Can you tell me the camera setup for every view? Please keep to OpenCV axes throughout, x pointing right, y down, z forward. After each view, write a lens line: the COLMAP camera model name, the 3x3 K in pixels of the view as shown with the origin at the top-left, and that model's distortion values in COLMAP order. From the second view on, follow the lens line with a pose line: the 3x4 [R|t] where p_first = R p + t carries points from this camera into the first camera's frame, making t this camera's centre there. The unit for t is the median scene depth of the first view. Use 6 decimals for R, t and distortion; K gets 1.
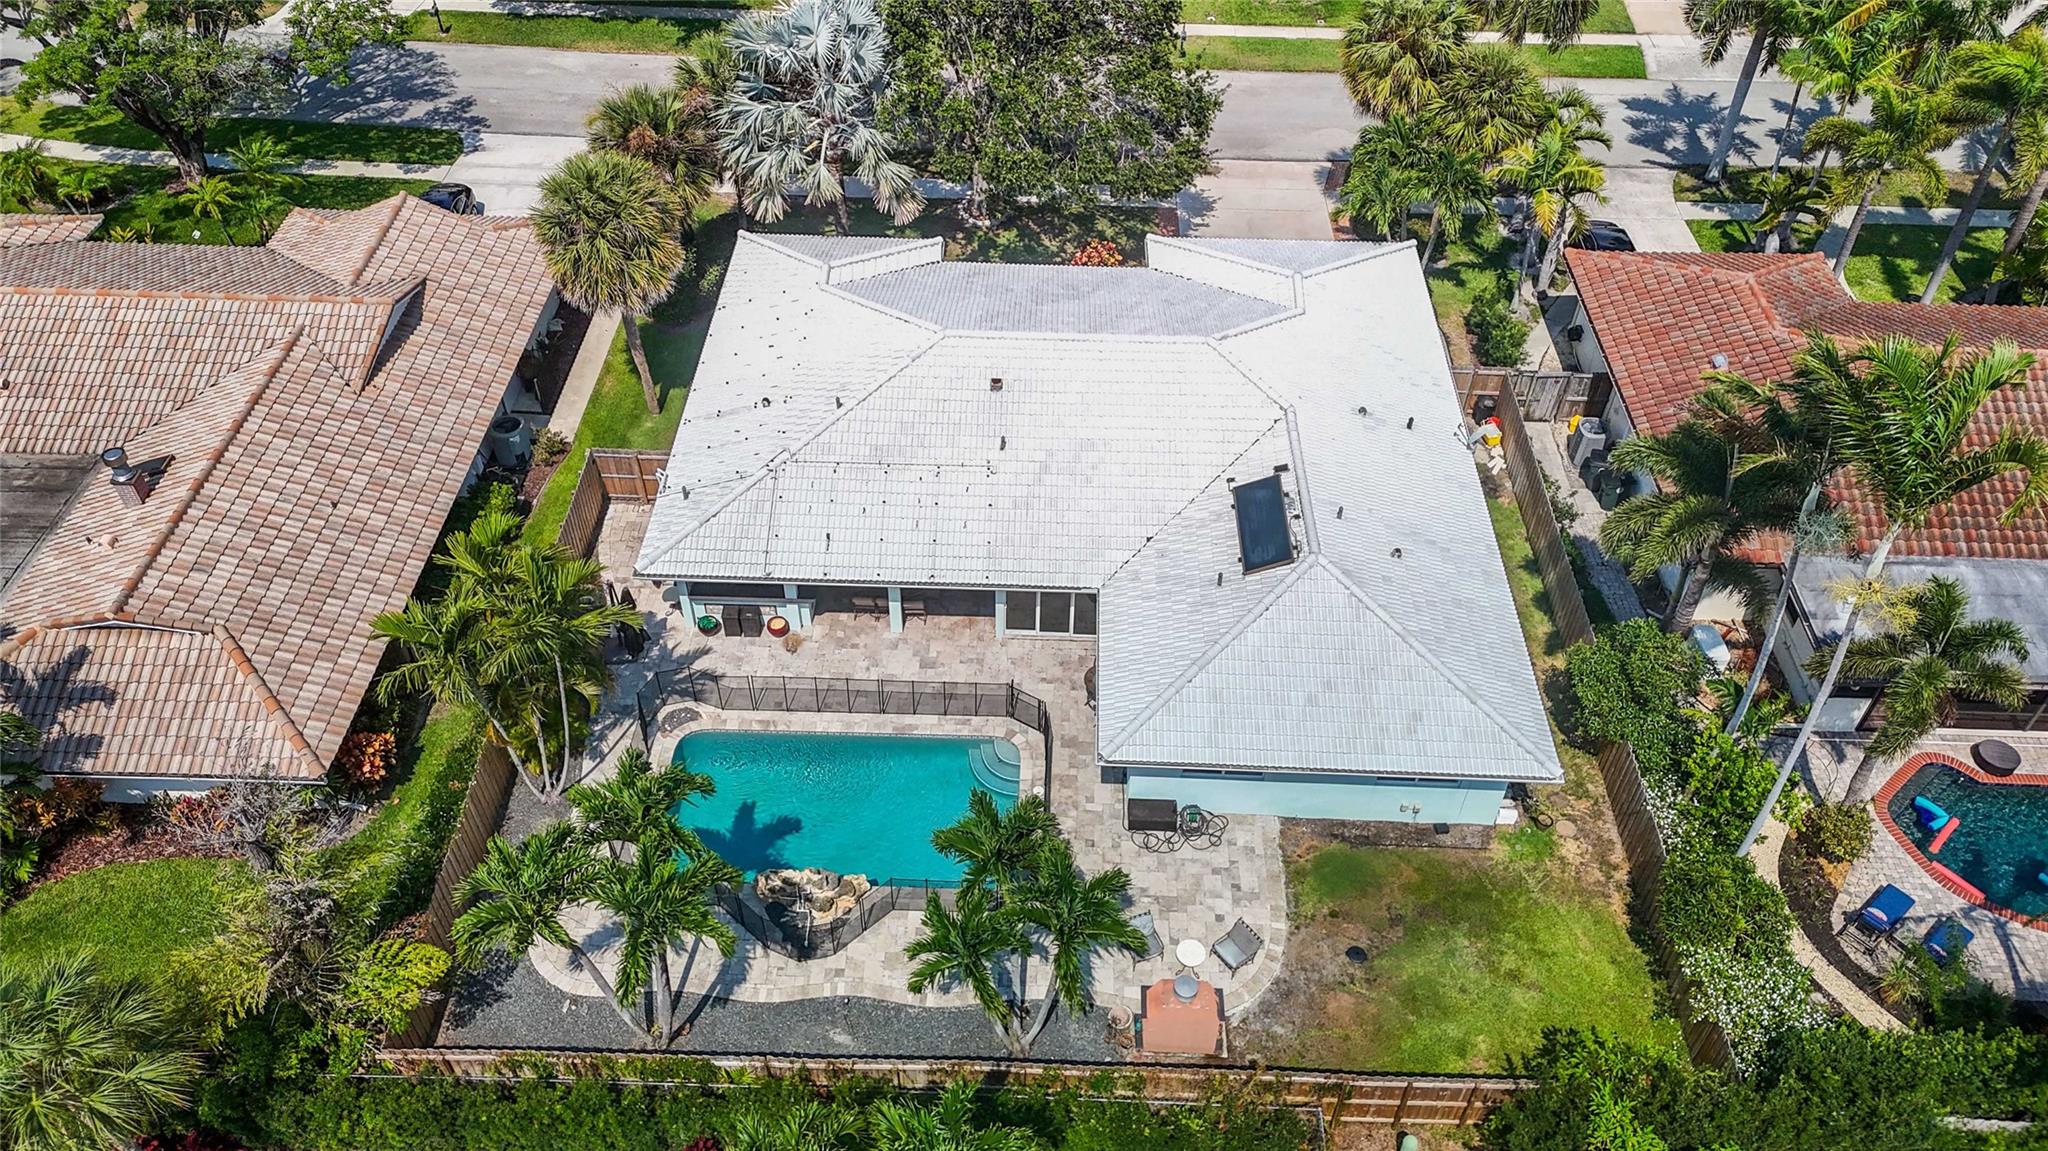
lens RADIAL K [[1530.2, 0, 1024.0], [0, 1530.2, 575.5], [0, 0, 1]] dist [0.203342, -0.338535]
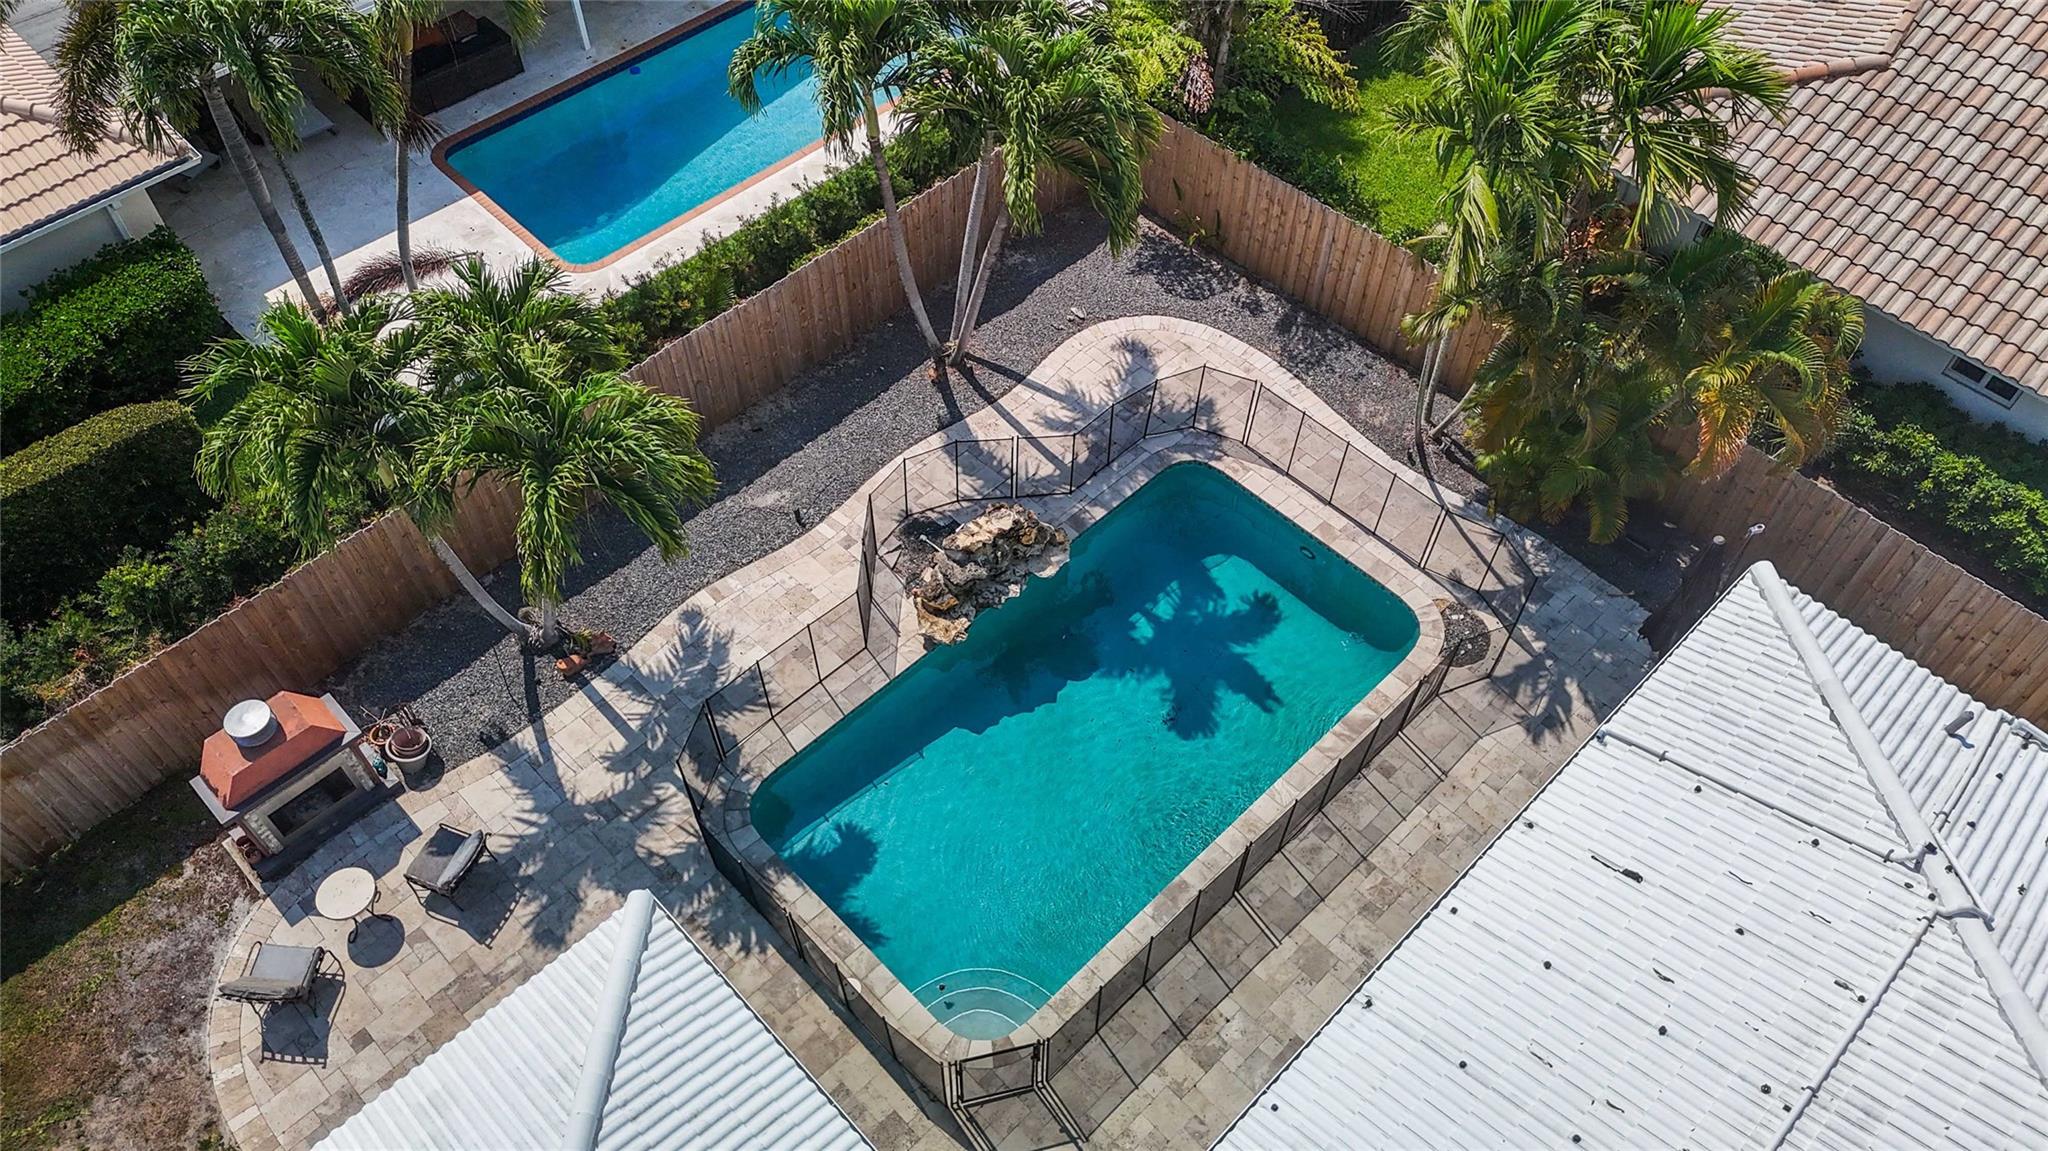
lens RADIAL K [[1530.2, 0, 1024.0], [0, 1530.2, 575.5], [0, 0, 1]] dist [0.203342, -0.338535]
pose [[-0.689887, 0.562751, -0.455376, 0.113650], [-0.523521, 0.046618, 0.850736, -0.285640], [0.499981, 0.825311, 0.262451, 0.773798]]
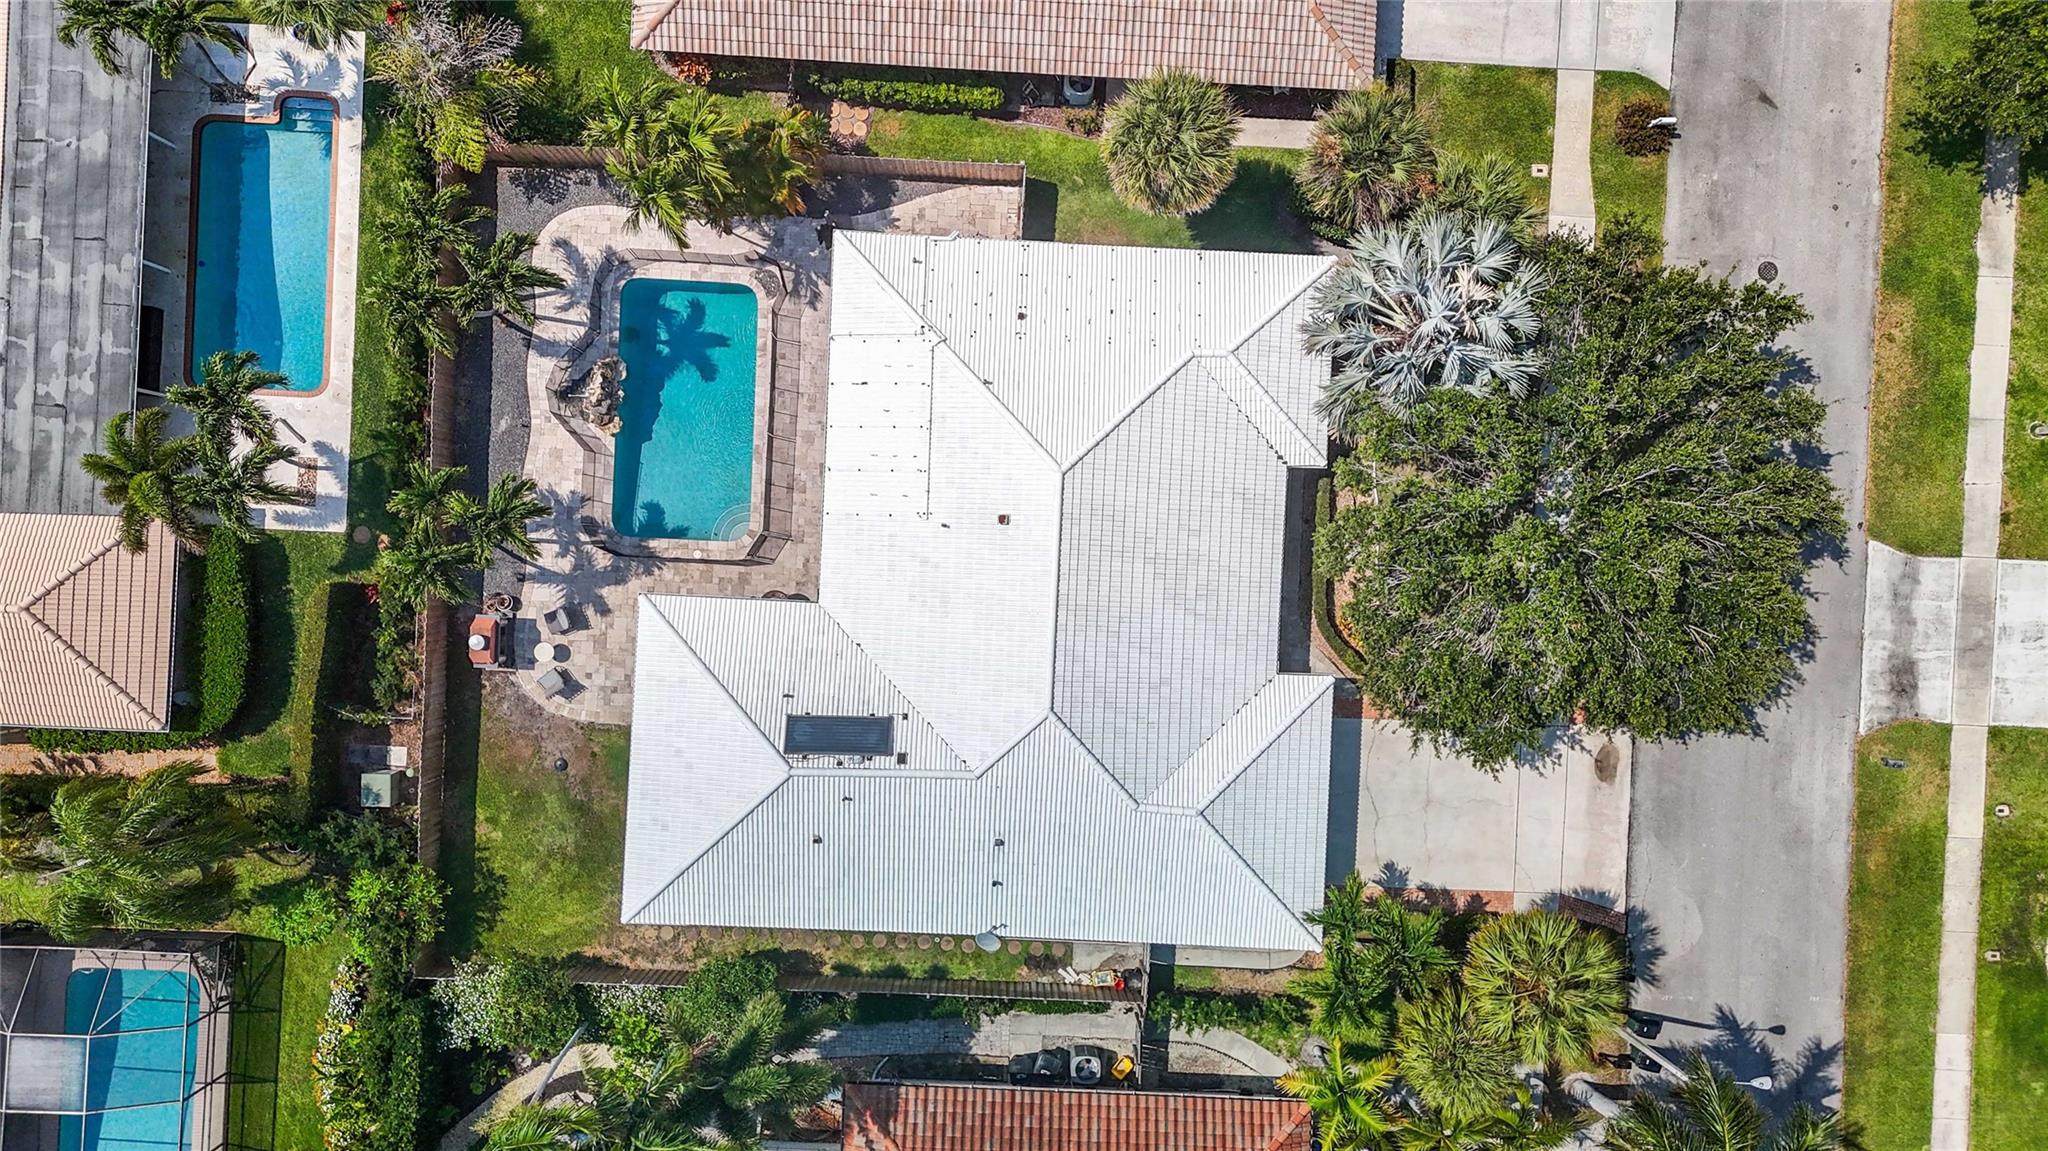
lens RADIAL K [[1530.2, 0, 1024.0], [0, 1530.2, 575.5], [0, 0, 1]] dist [0.203342, -0.338535]
pose [[-0.012324, 0.999876, -0.009753, 0.036437], [-0.712424, -0.001936, 0.701747, -0.994575], [0.701641, 0.015596, 0.712360, 0.220654]]
